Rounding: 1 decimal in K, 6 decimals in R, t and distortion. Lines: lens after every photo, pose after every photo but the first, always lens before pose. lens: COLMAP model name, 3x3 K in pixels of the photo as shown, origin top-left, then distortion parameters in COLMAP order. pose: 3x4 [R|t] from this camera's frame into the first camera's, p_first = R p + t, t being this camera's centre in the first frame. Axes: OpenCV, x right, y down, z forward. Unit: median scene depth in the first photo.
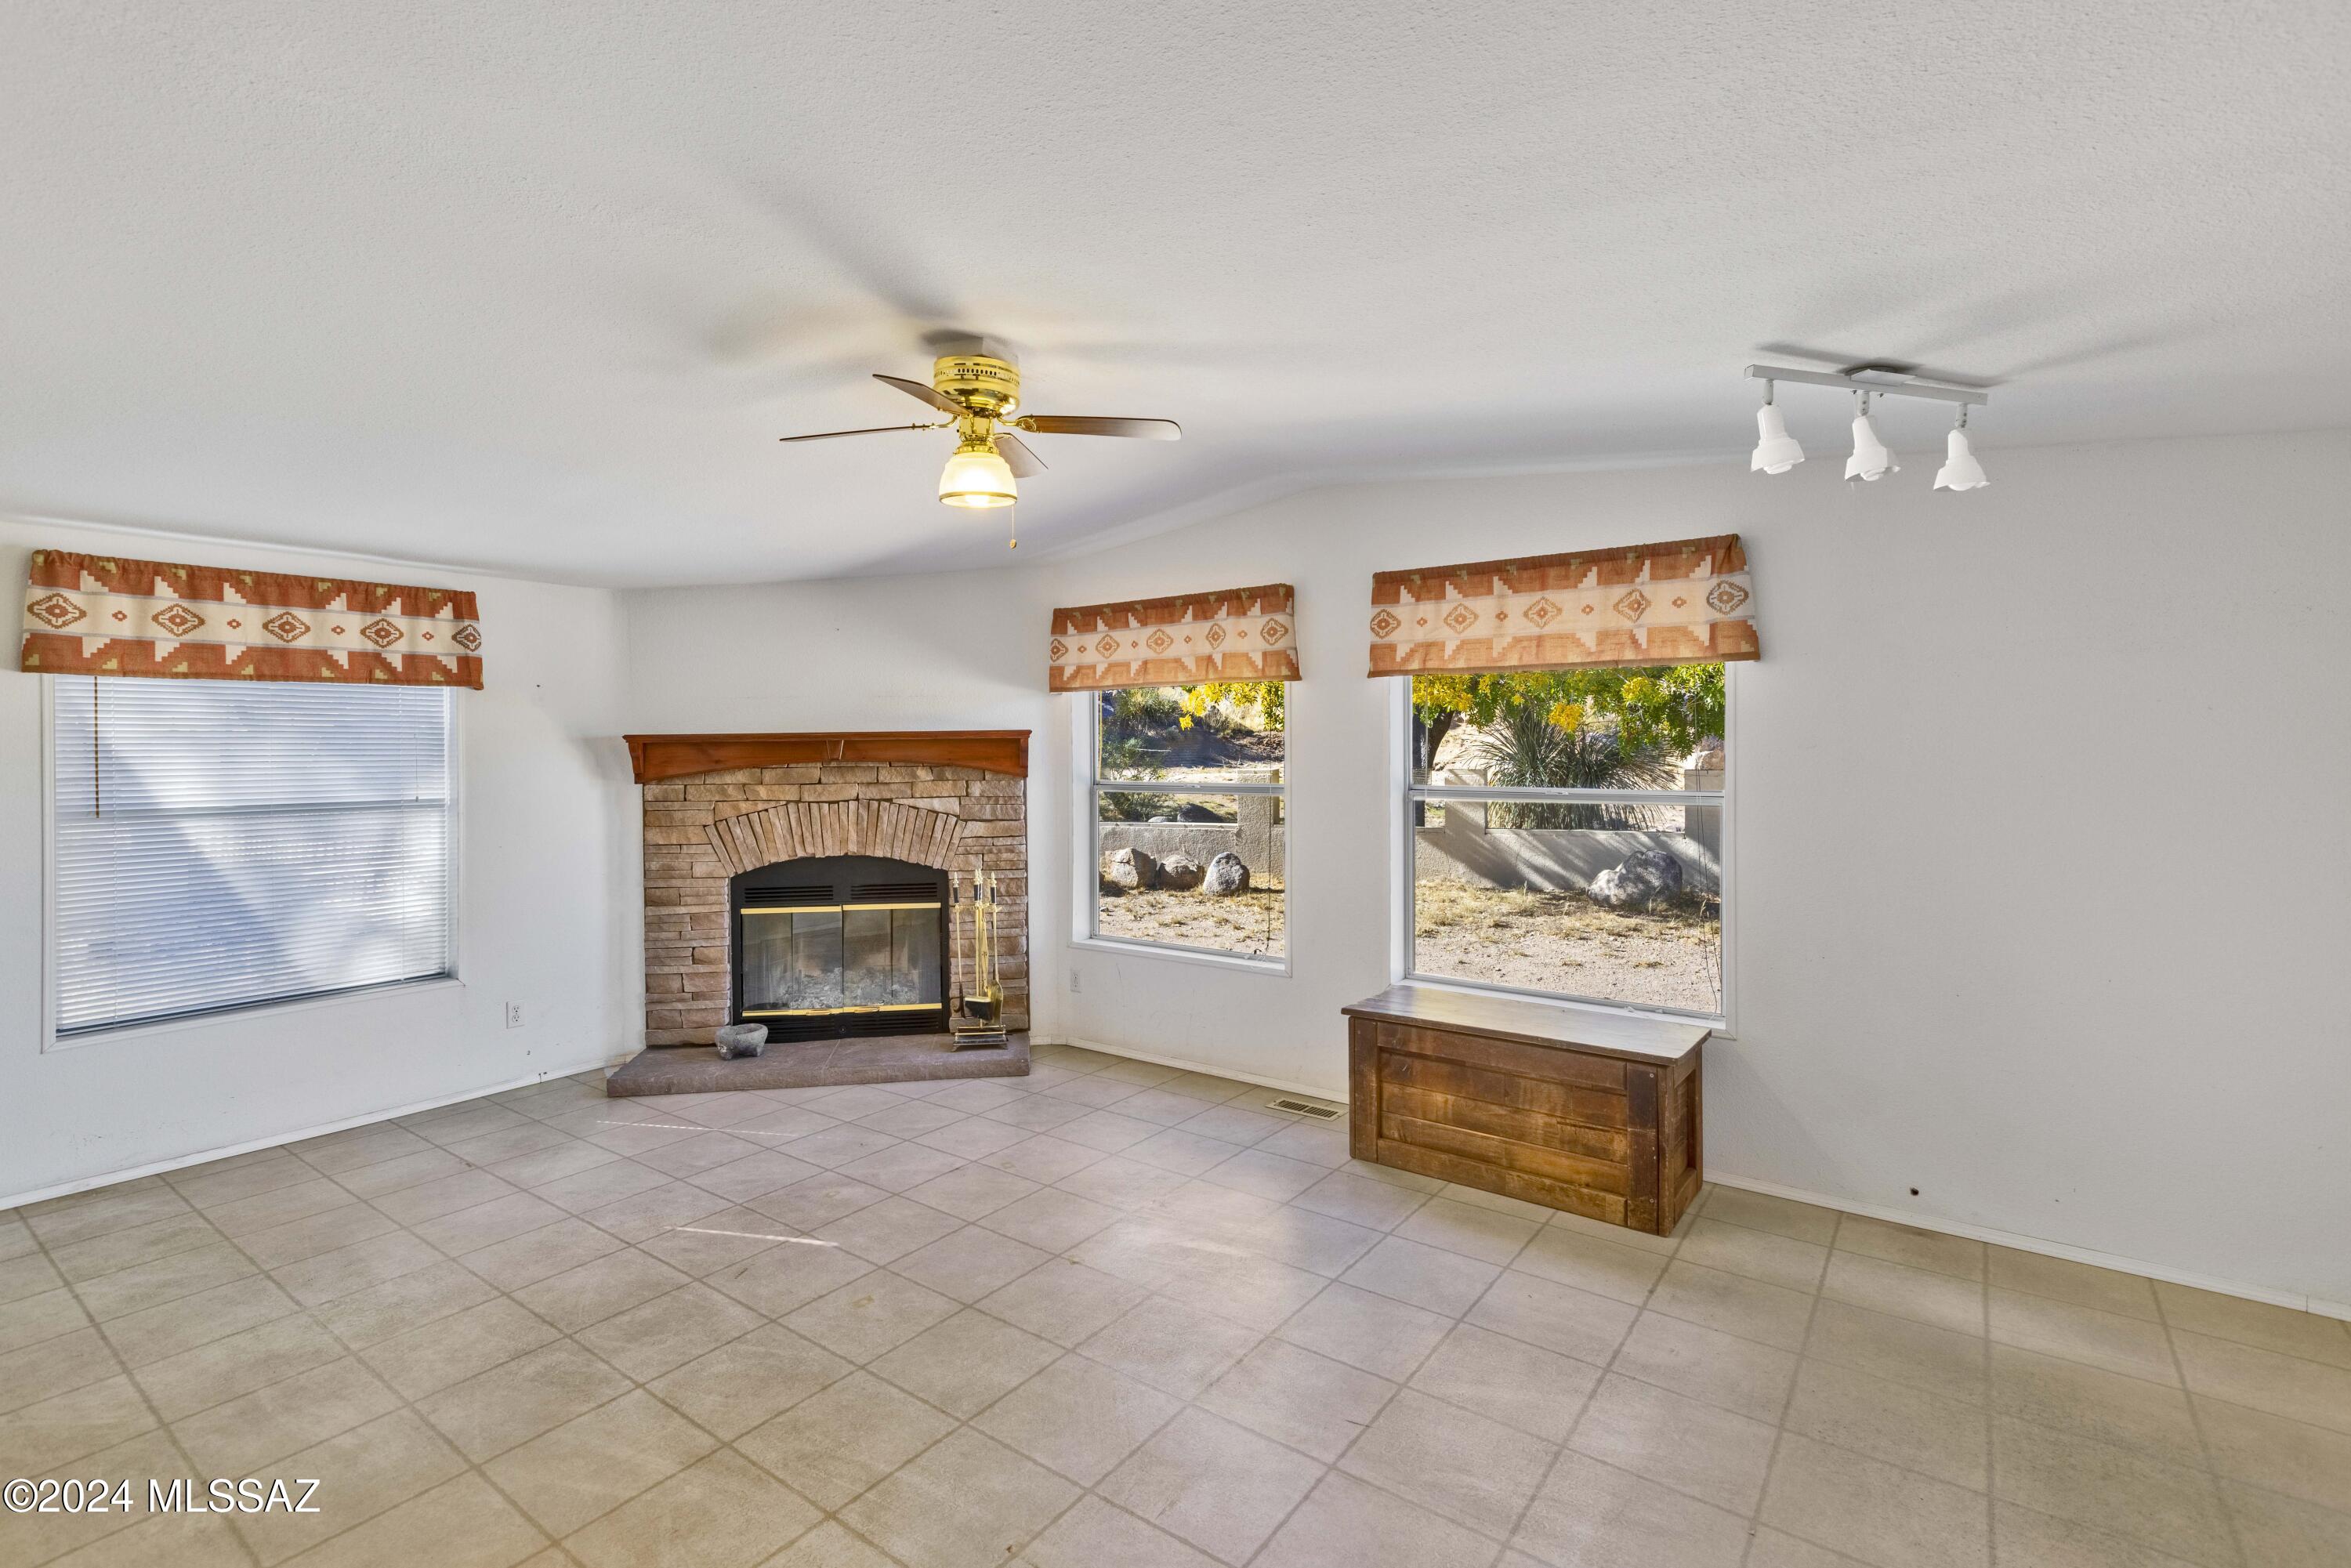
lens RADIAL K [[1086.2, 0, 1146.6], [0, 1086.2, 758.1], [0, 0, 1]] dist [0.005366, -0.002211]
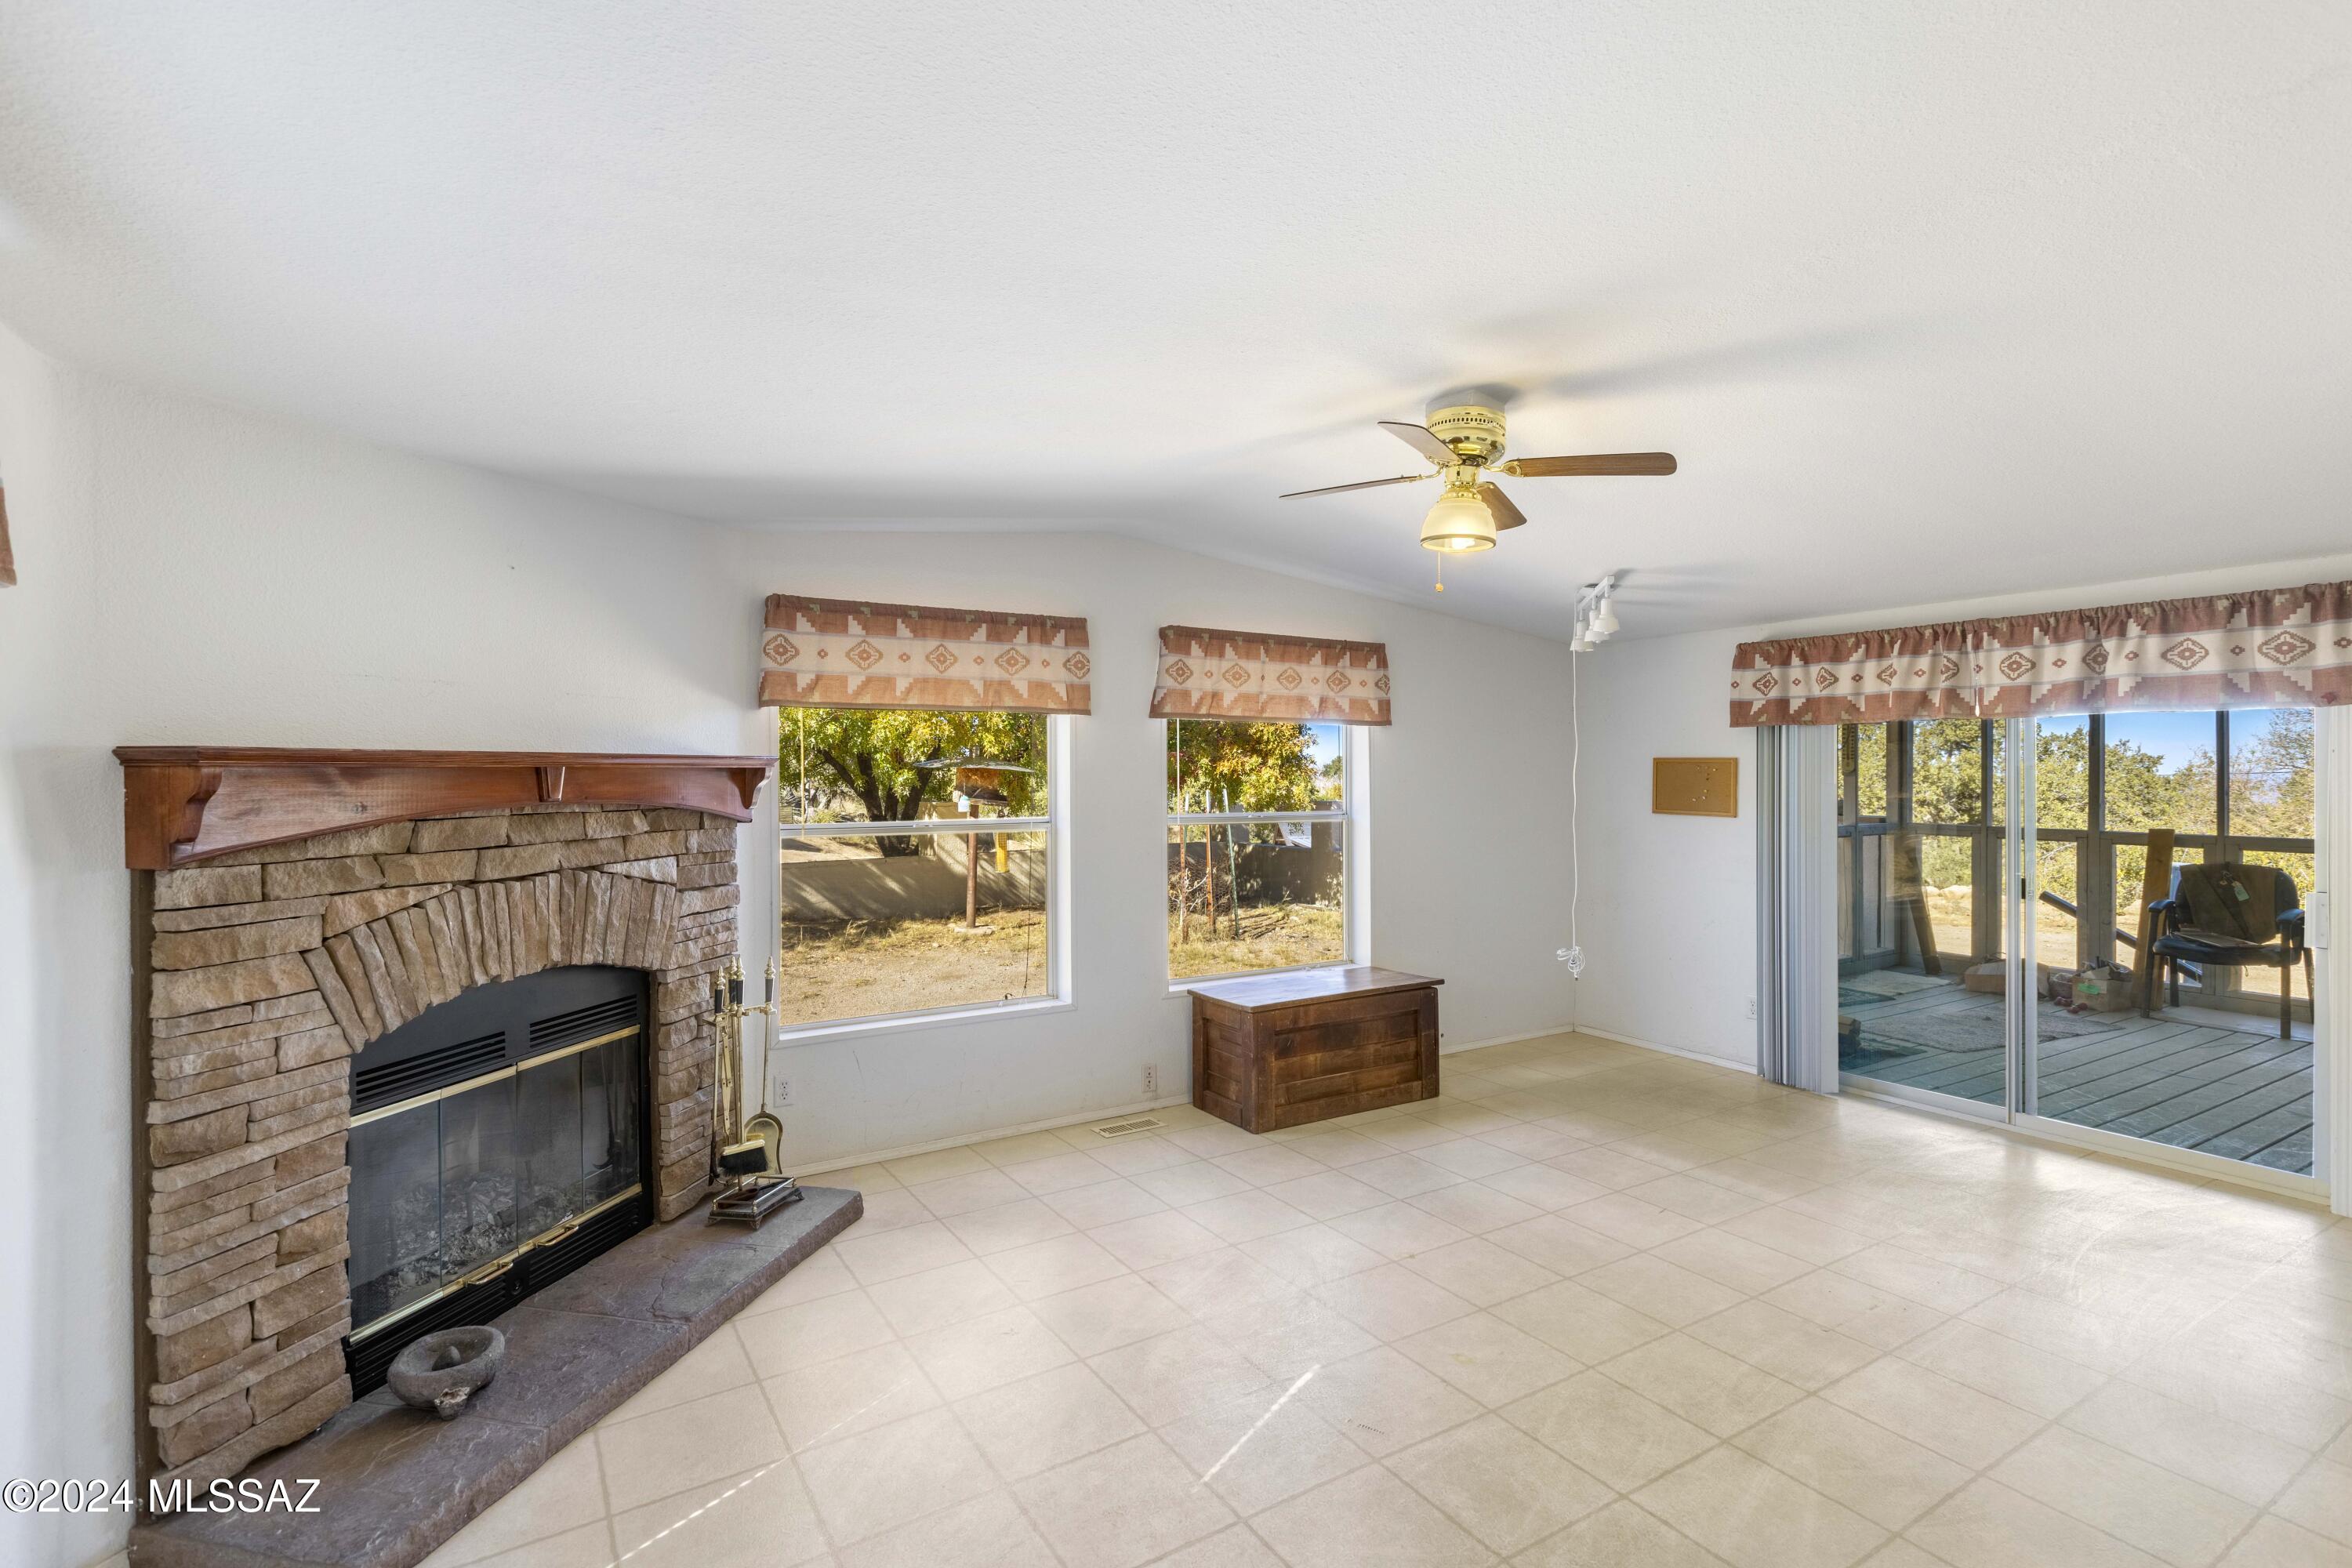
lens RADIAL K [[1086.7, 0, 1169.4], [0, 1086.7, 780.7], [0, 0, 1]] dist [0.005366, -0.002211]
pose [[0.362491, 0.003517, 0.931981, -0.788791], [0.013483, 0.999868, -0.009017, 0.000372], [-0.931890, 0.015834, 0.362396, 0.562736]]
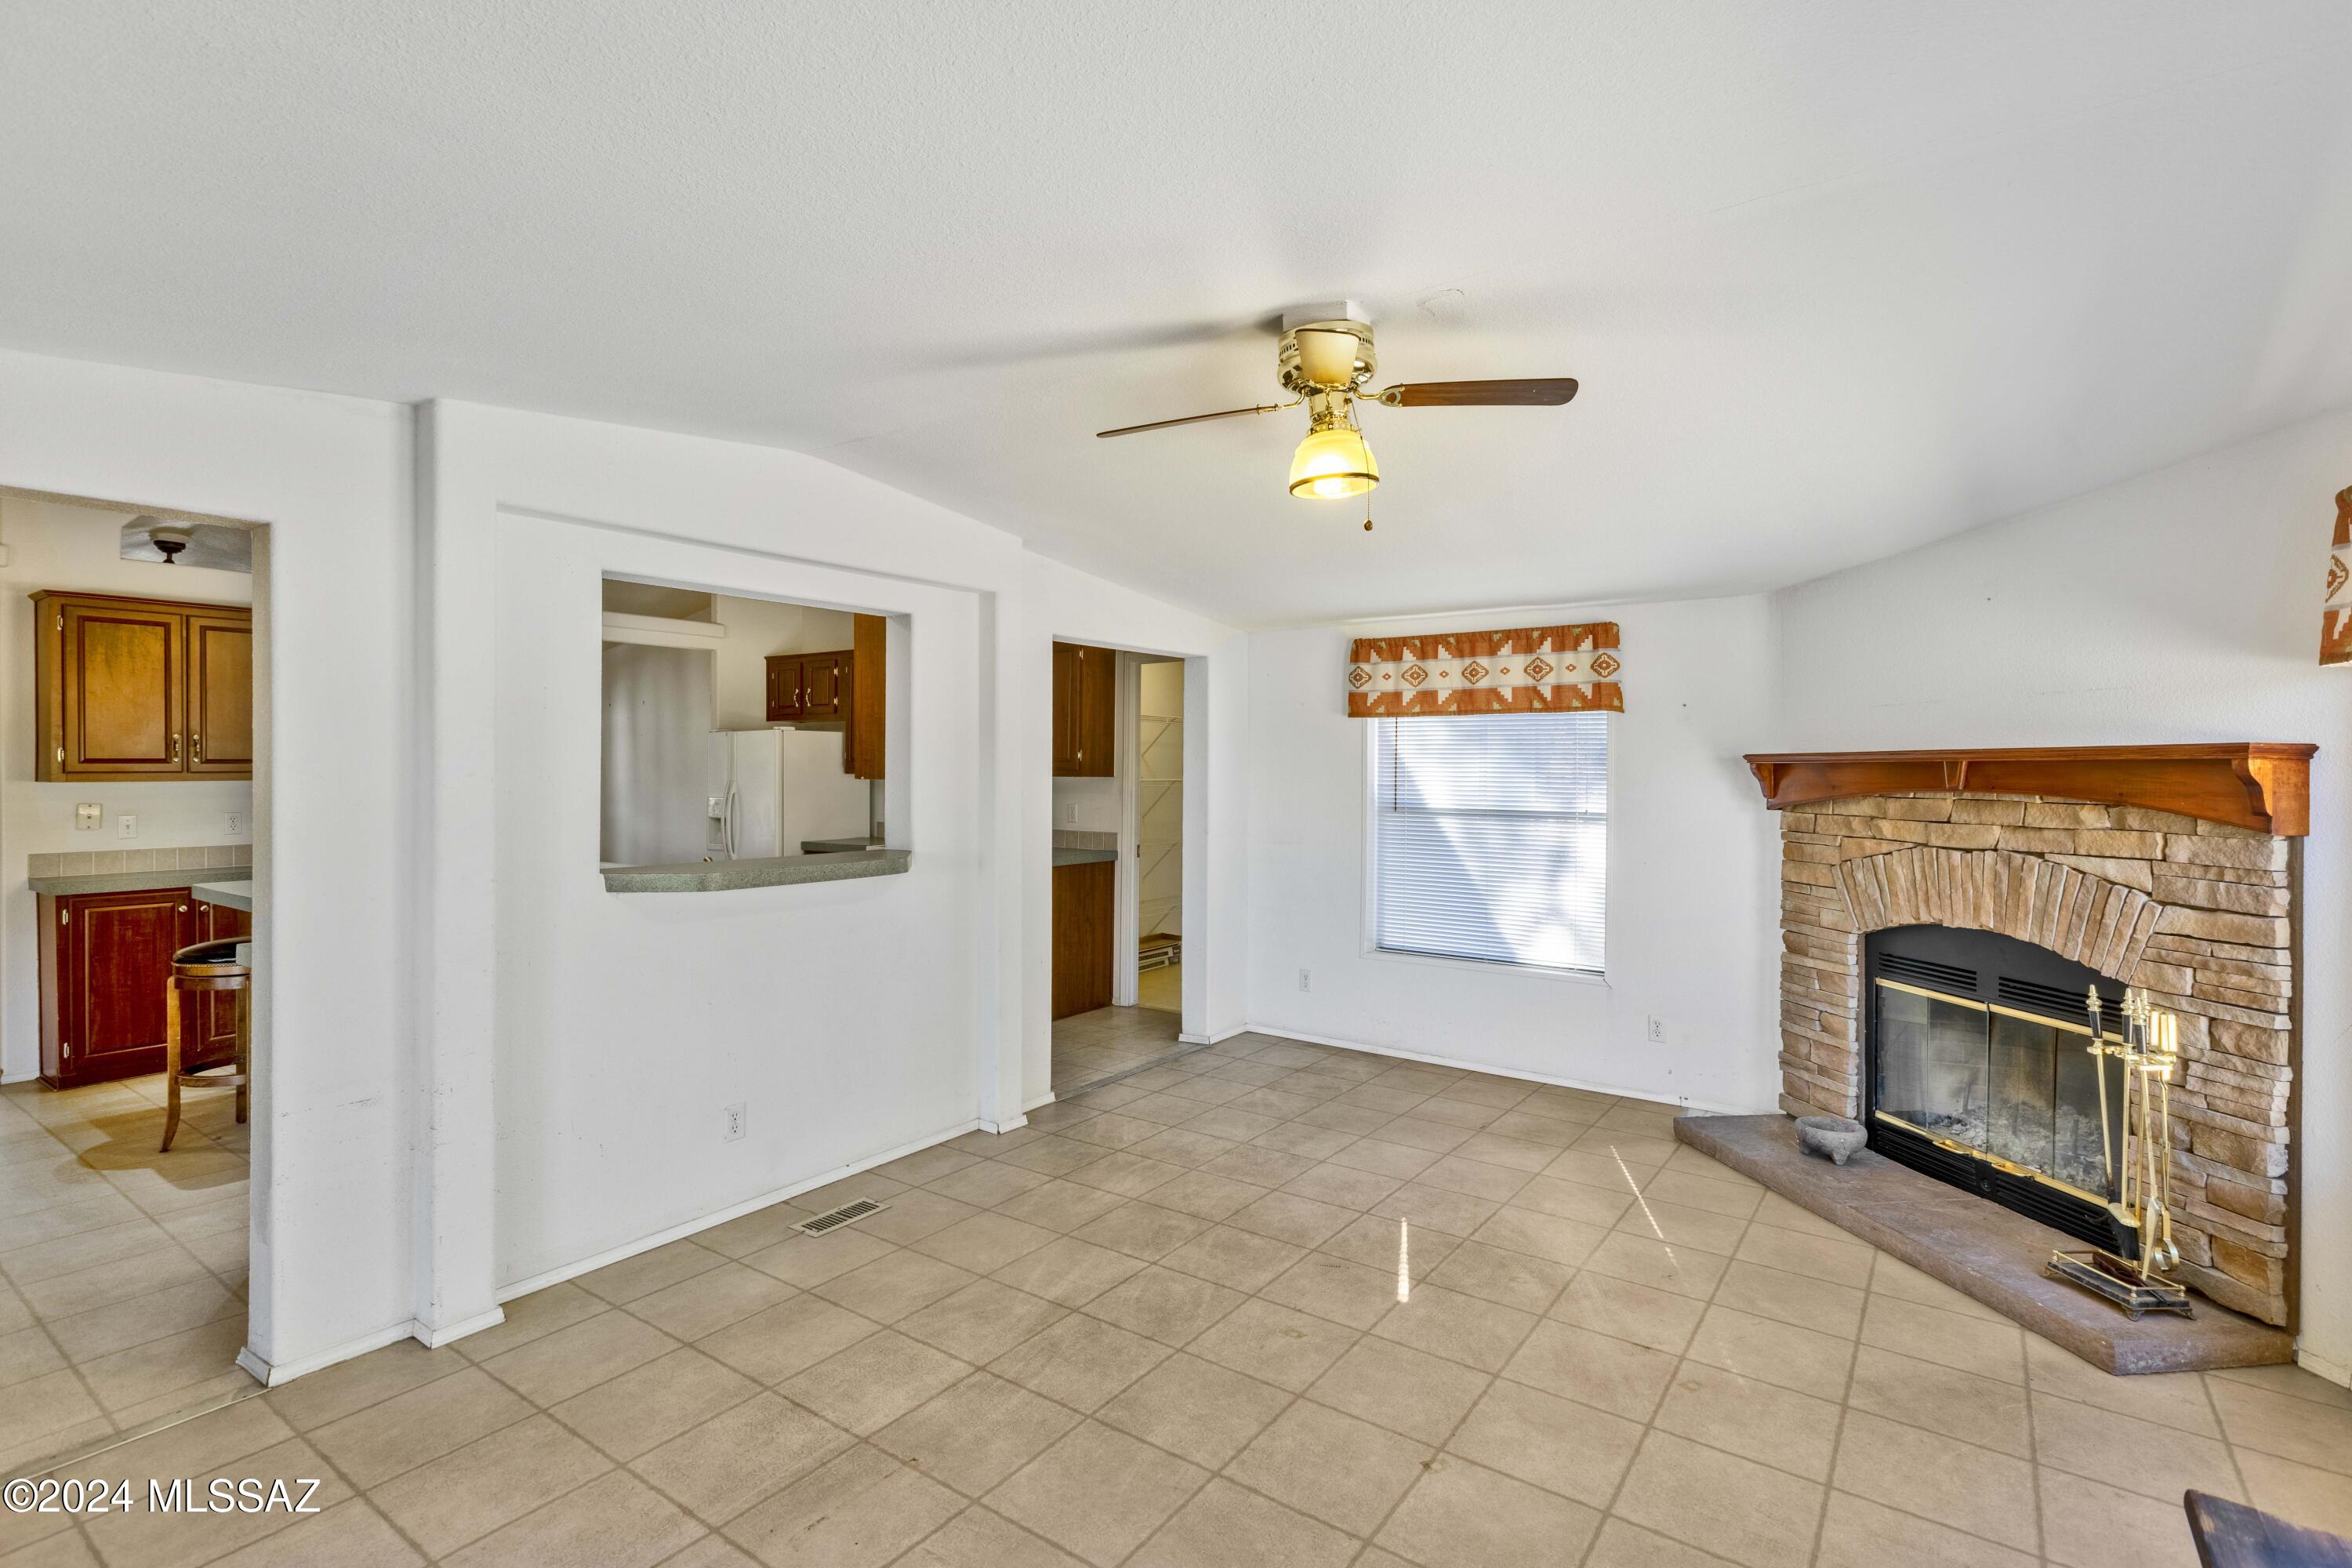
lens RADIAL K [[1108.1, 0, 1173.0], [0, 1108.1, 769.7], [0, 0, 1]] dist [0.002382, 0.000314]
pose [[0.025810, 0.011508, -0.999601, 0.465654], [-0.016390, 0.999804, 0.011087, -0.012020], [0.999532, 0.016097, 0.025994, 0.544132]]
